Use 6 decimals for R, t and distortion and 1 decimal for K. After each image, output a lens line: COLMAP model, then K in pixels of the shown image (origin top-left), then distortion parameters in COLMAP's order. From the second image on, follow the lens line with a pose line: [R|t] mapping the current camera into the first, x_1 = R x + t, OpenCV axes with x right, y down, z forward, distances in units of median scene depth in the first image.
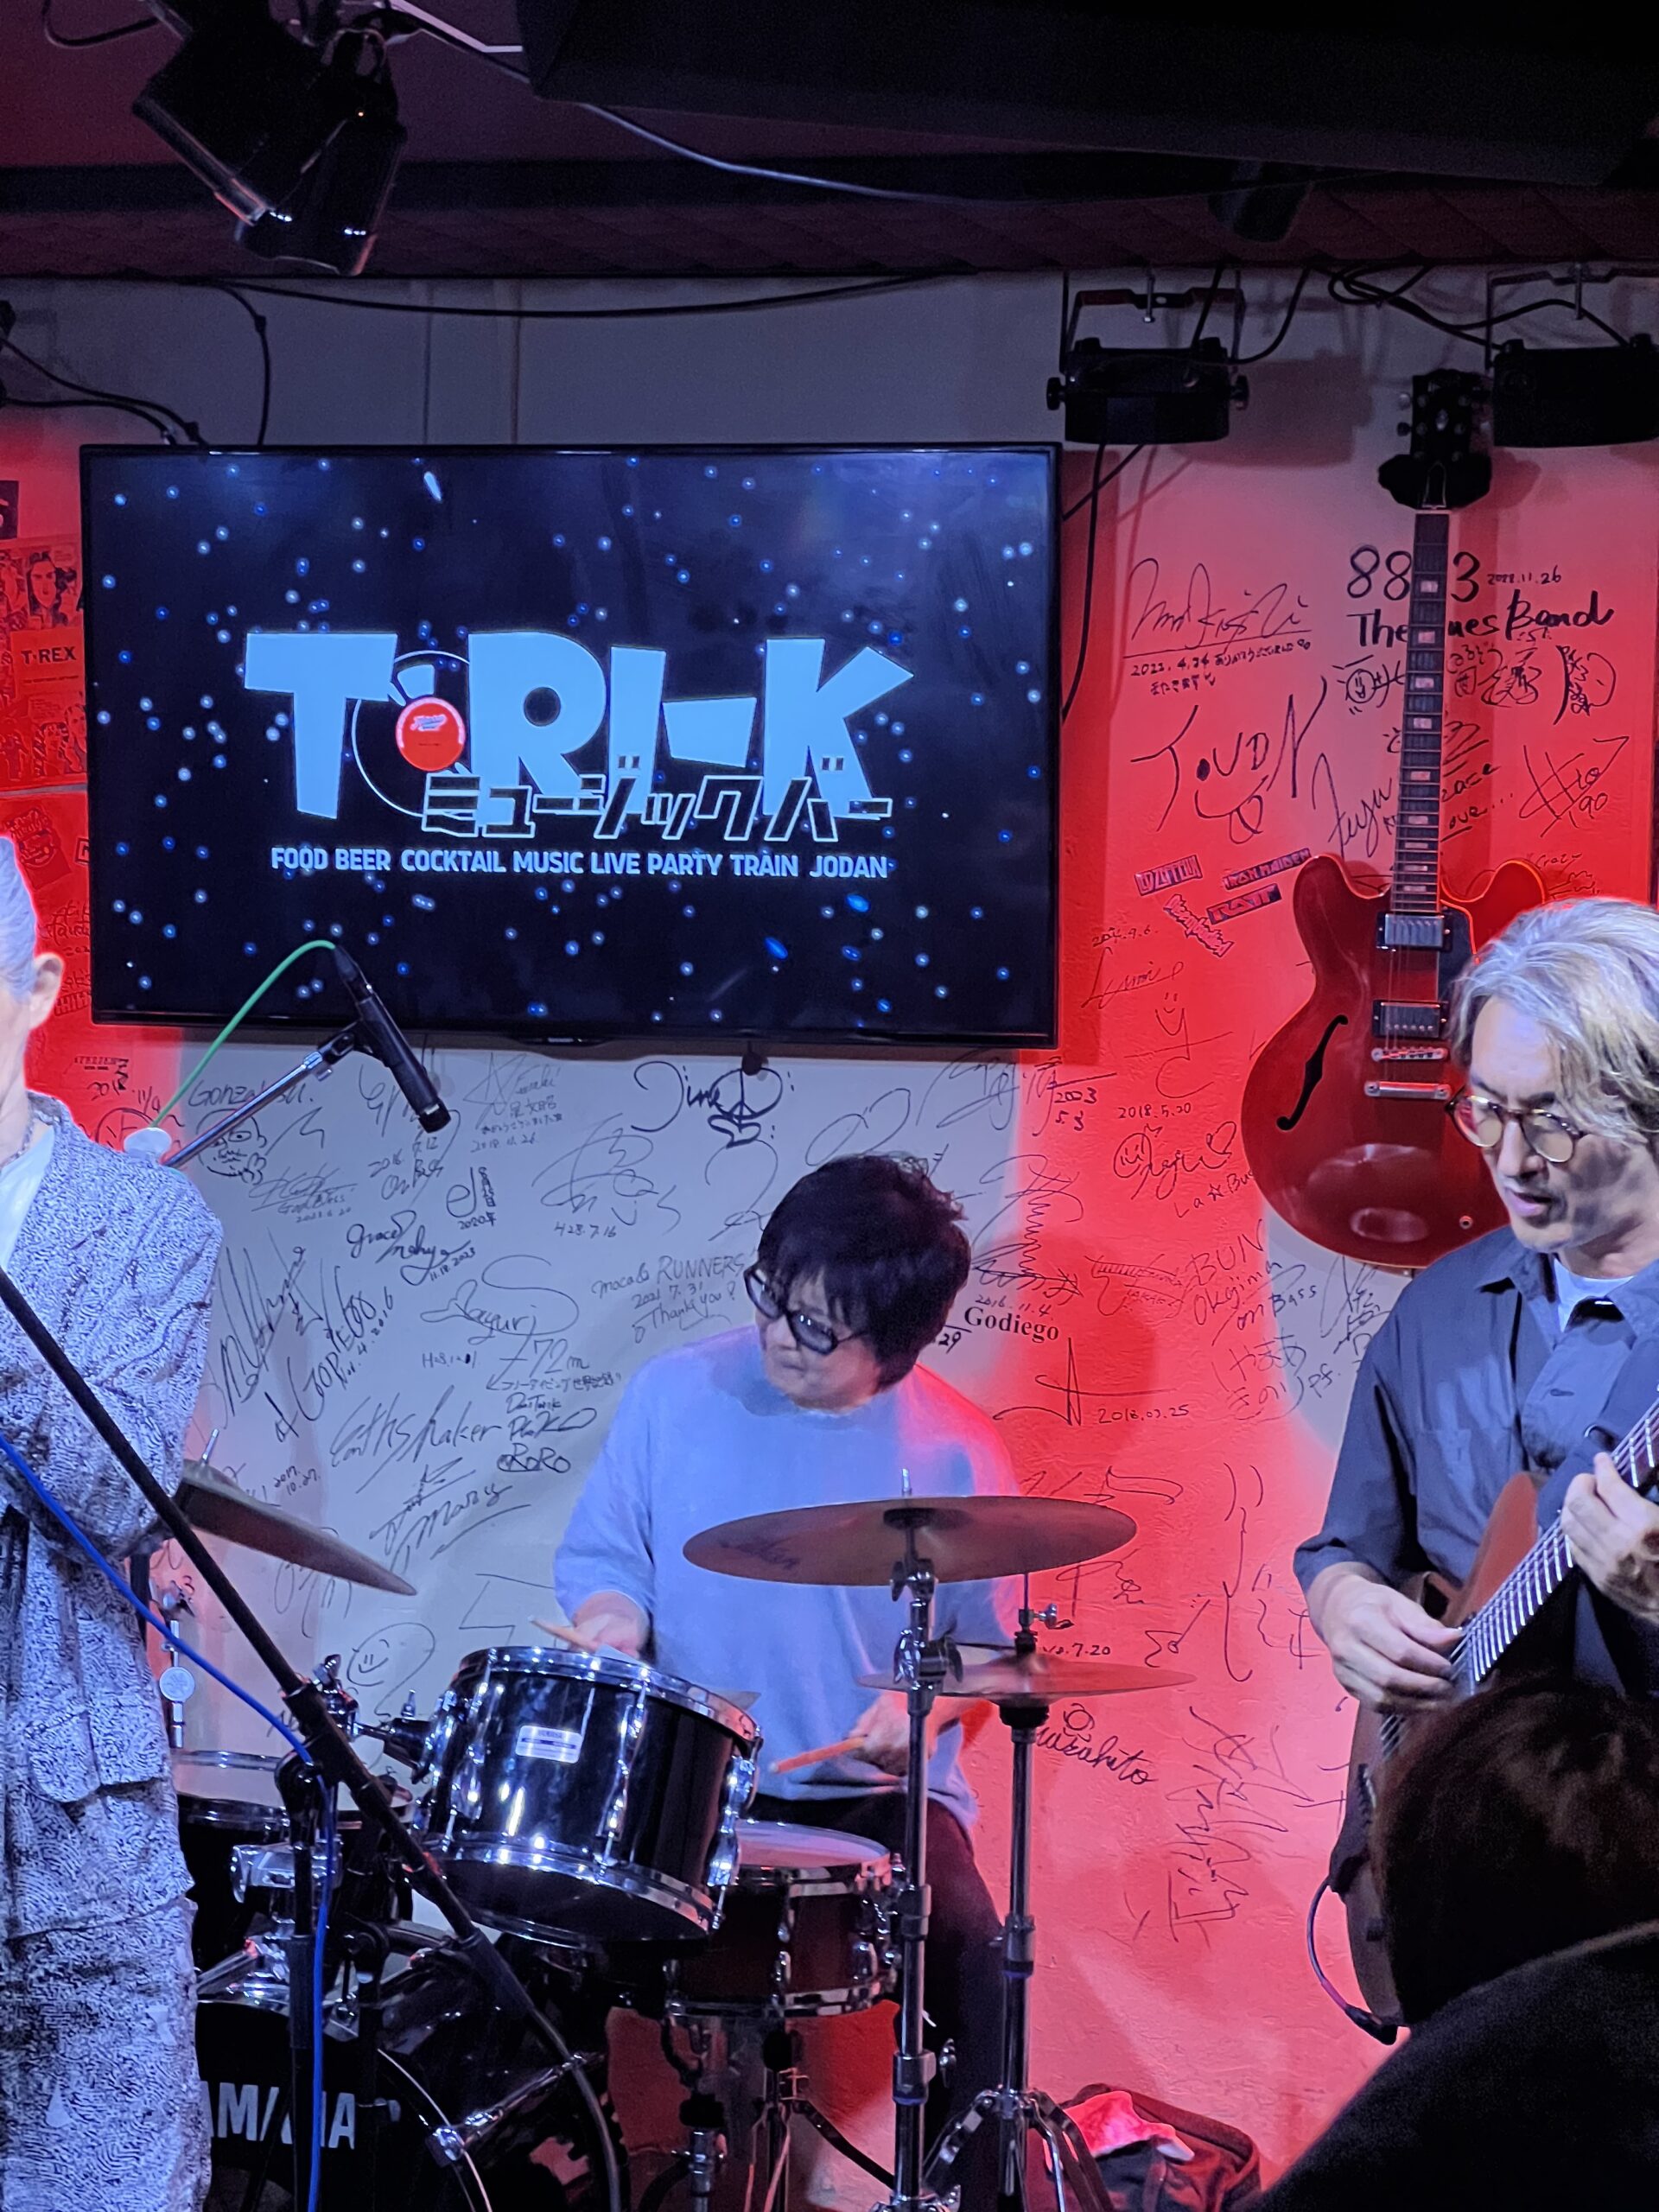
lens RADIAL K [[4922.6, 0, 890.6], [0, 4922.6, 1003.3], [0, 0, 1]] dist [0.154239, 0.000000]
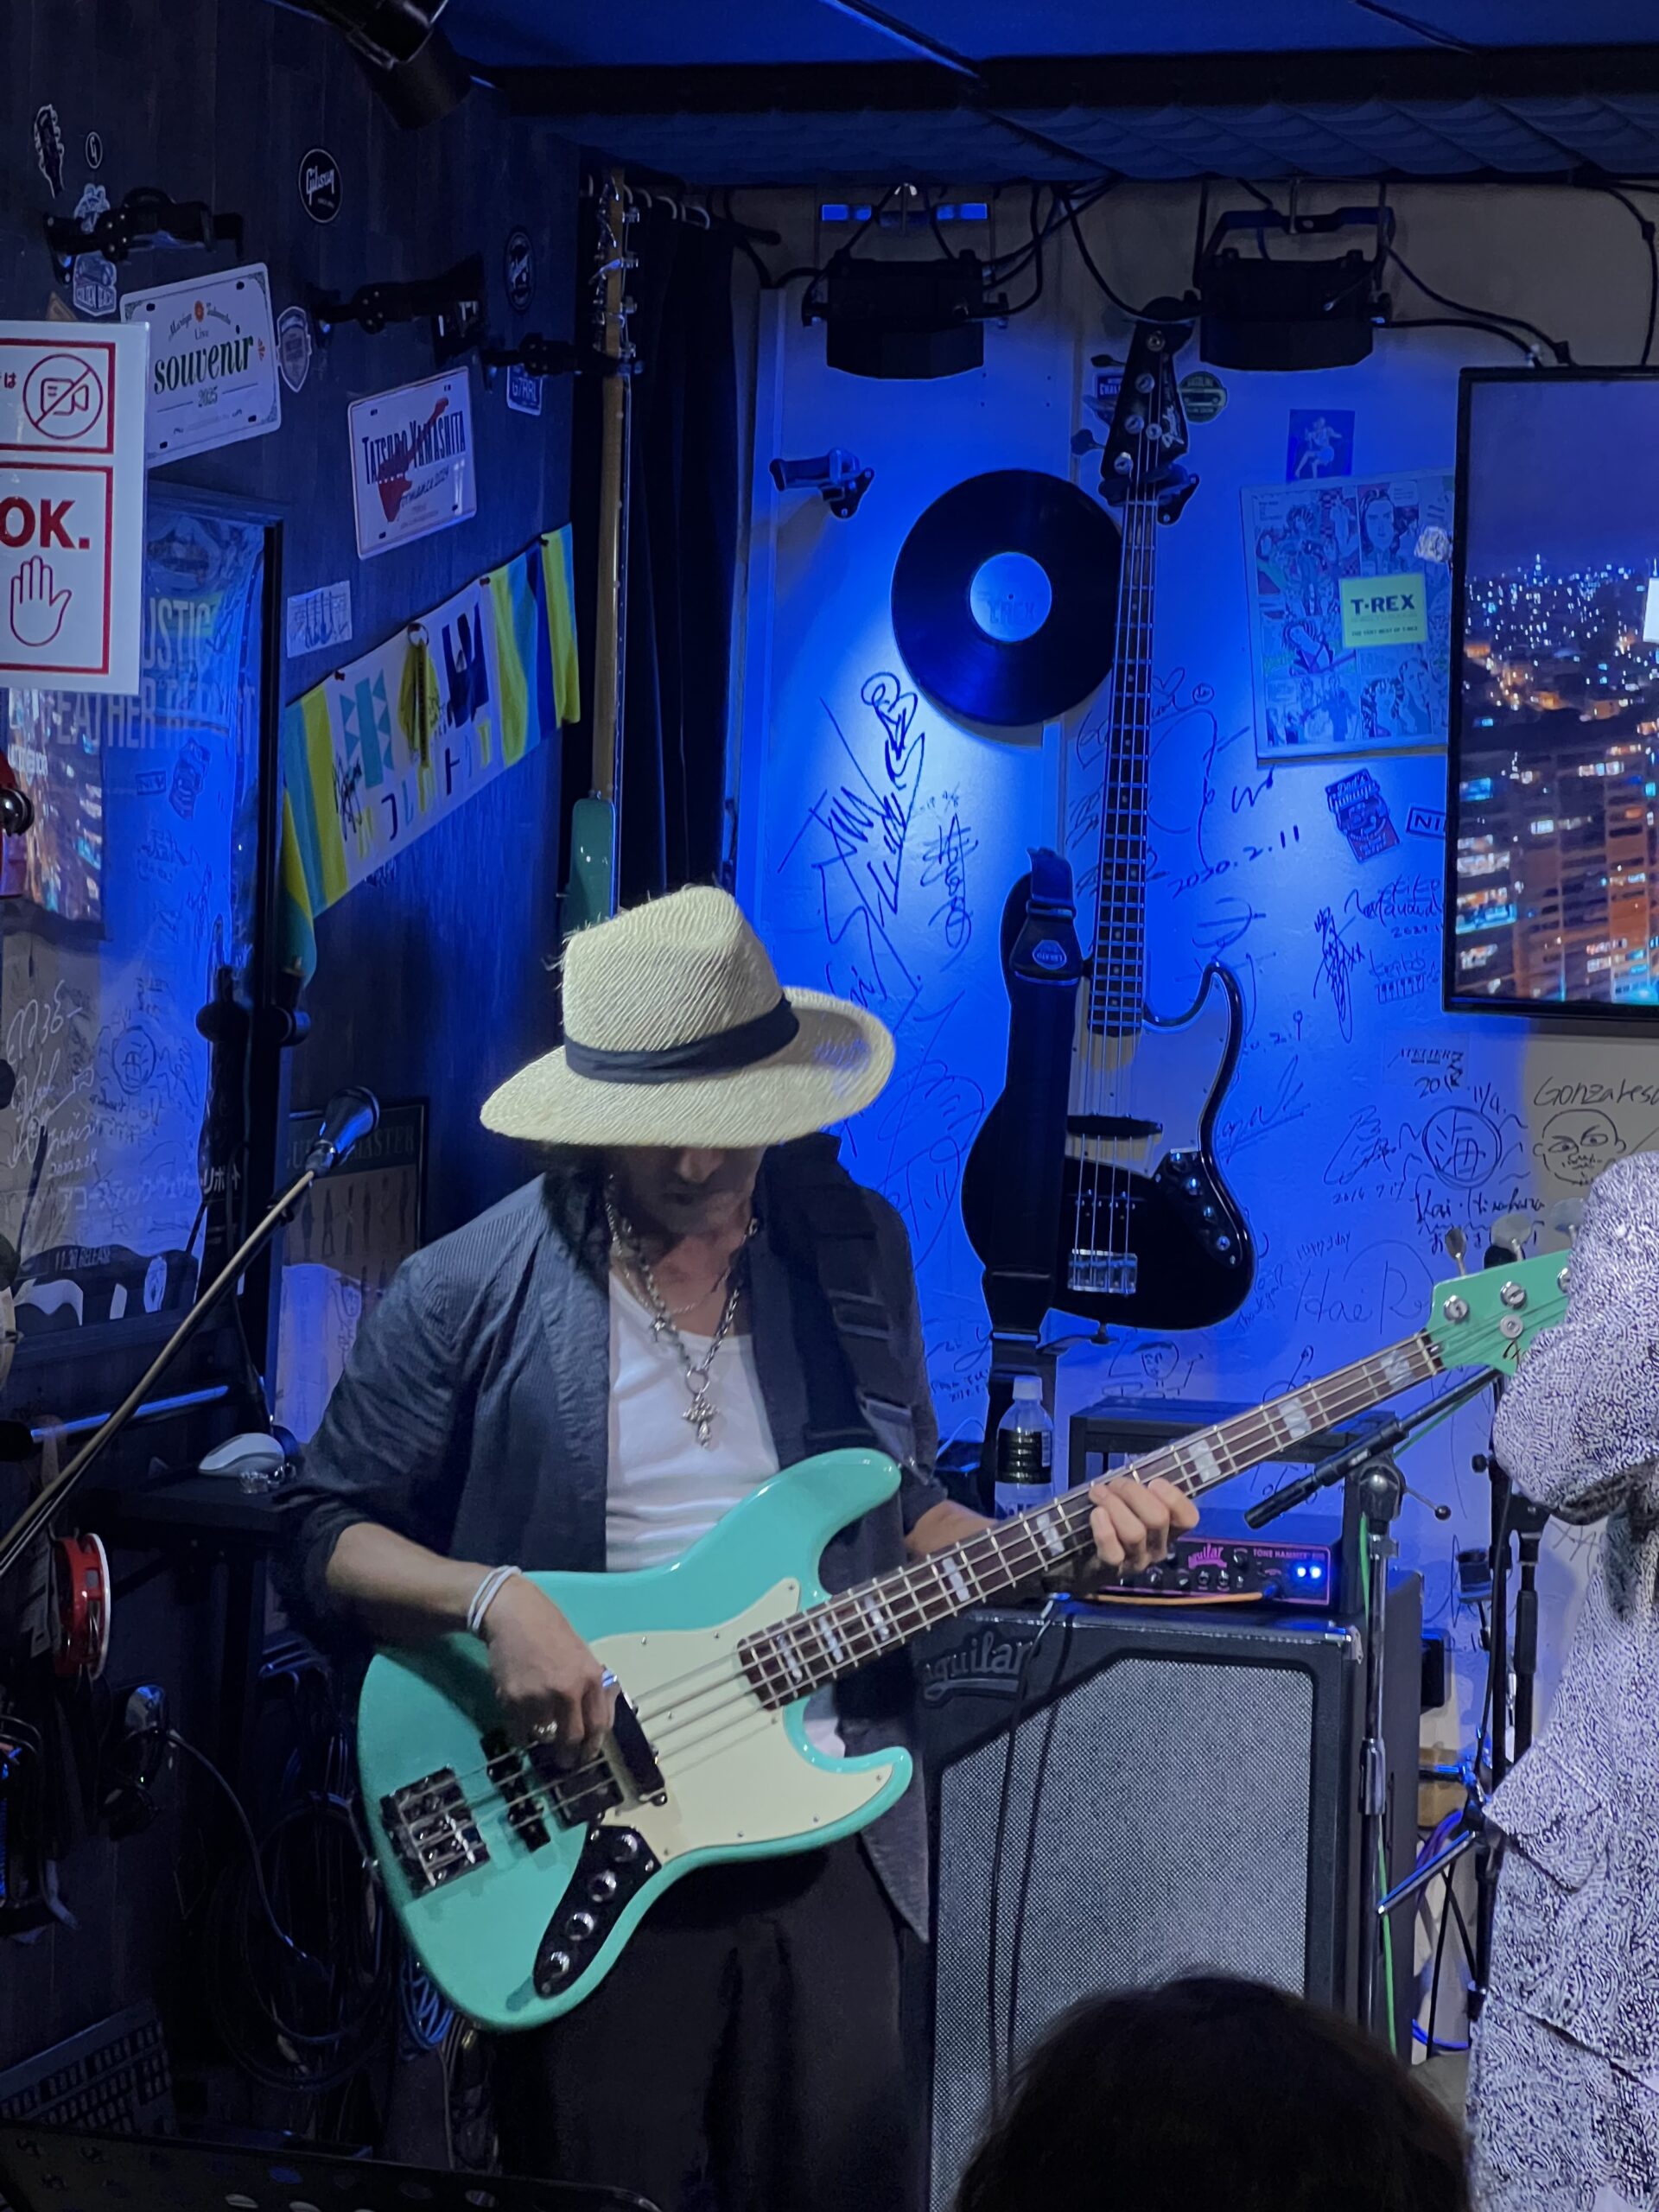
lens RADIAL K [[4922.6, 0, 850.5], [0, 4922.6, 1117.2], [0, 0, 1]] dist [0.154239, 0.000000]
pose [[0.998504, 0.012808, -0.053151, -0.219144], [-0.010911, 0.999299, 0.035821, -0.008109], [0.053572, -0.035188, 0.997944, 0.092602]]
